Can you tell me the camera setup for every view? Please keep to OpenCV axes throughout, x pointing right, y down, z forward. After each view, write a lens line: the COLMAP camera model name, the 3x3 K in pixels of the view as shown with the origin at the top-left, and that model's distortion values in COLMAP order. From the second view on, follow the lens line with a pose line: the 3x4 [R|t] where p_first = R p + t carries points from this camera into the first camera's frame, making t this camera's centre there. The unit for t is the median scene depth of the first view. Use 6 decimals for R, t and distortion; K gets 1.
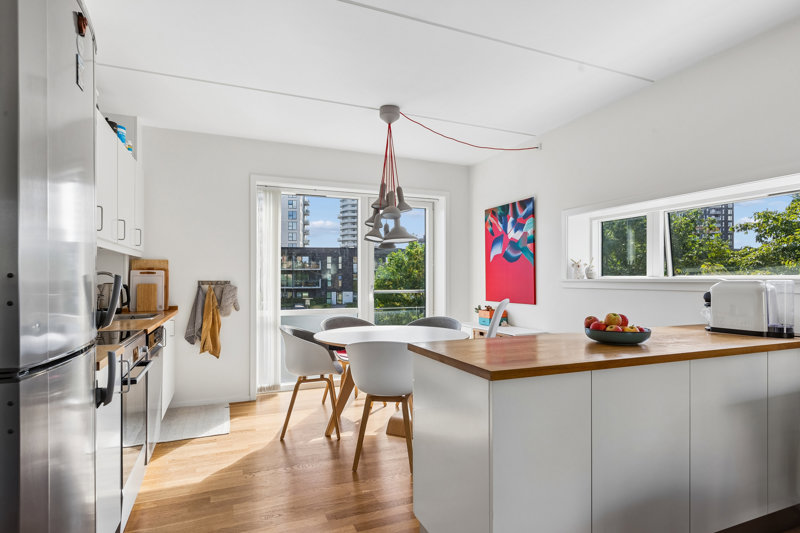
lens RADIAL K [[431.0, 0, 402.4], [0, 431.0, 272.9], [0, 0, 1]] dist [0.001099, -0.000674]
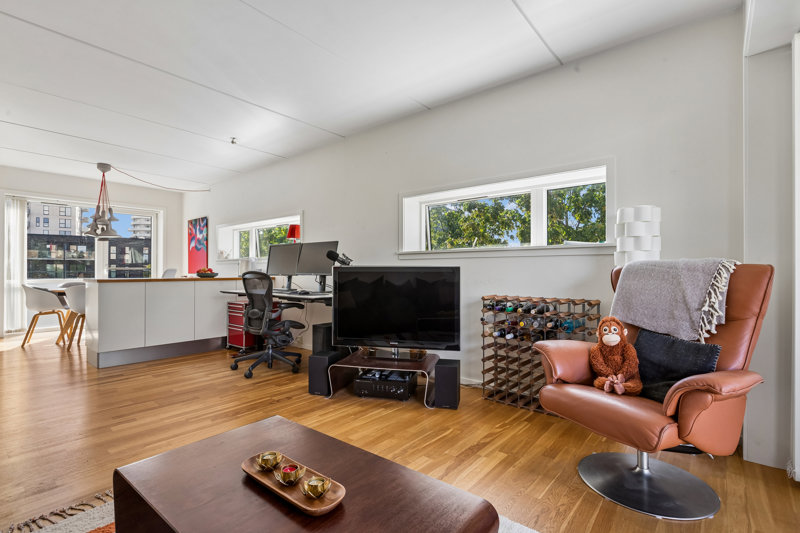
lens RADIAL K [[375.9, 0, 403.8], [0, 375.9, 267.9], [0, 0, 1]] dist [-0.002044, -0.000130]
pose [[0.886321, 0.005917, 0.463034, 0.309377], [-0.008226, 0.999962, 0.002968, 0.036925], [-0.462999, -0.006440, 0.886335, -0.853072]]
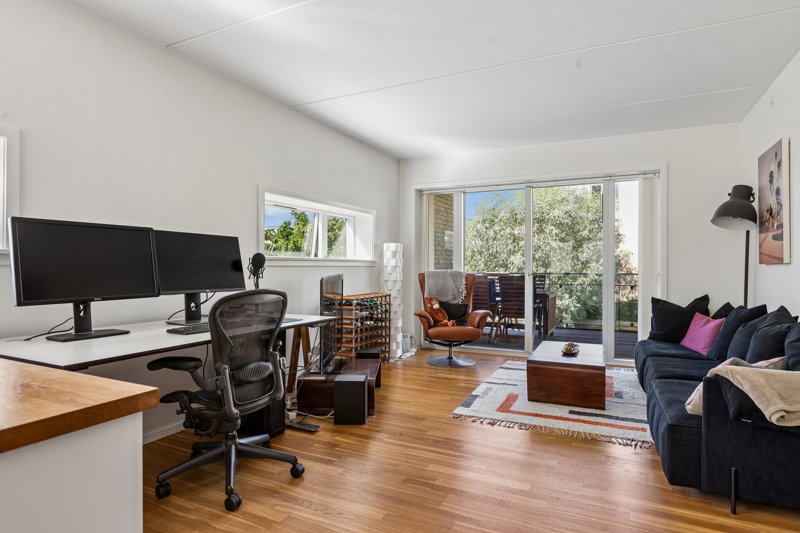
lens RADIAL K [[450.4, 0, 400.0], [0, 450.4, 266.5], [0, 0, 1]] dist [-0.003675, -0.000663]
pose [[-0.657510, -0.000704, 0.753446, -0.126850], [-0.010801, 0.999906, -0.008491, 0.024364], [-0.753369, -0.013721, -0.657455, 0.337187]]
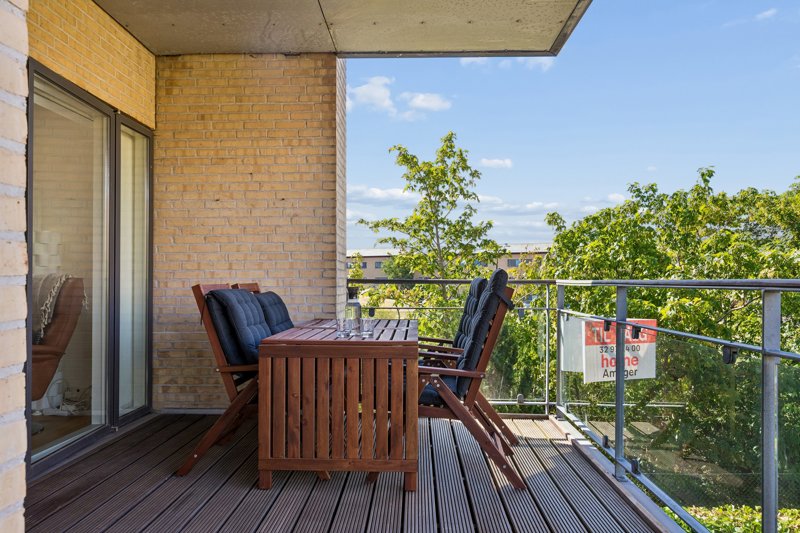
lens RADIAL K [[531.6, 0, 399.3], [0, 531.6, 276.1], [0, 0, 1]] dist [0.014152, -0.000579]
pose [[0.415535, 0.006547, 0.909554, 0.244059], [-0.008711, 0.999957, -0.003218, 0.025792], [-0.909536, -0.006586, 0.415574, -1.539977]]
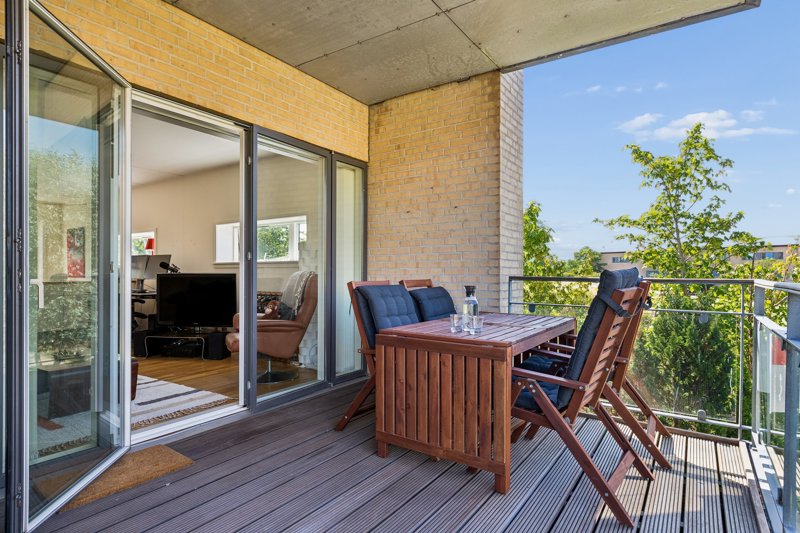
lens RADIAL K [[431.0, 0, 402.4], [0, 431.0, 272.9], [0, 0, 1]] dist [0.001099, -0.000674]
pose [[0.834181, 0.002081, 0.551487, 0.443926], [-0.008653, 0.999919, 0.009315, 0.015902], [-0.551423, -0.012542, 0.834132, -1.644377]]
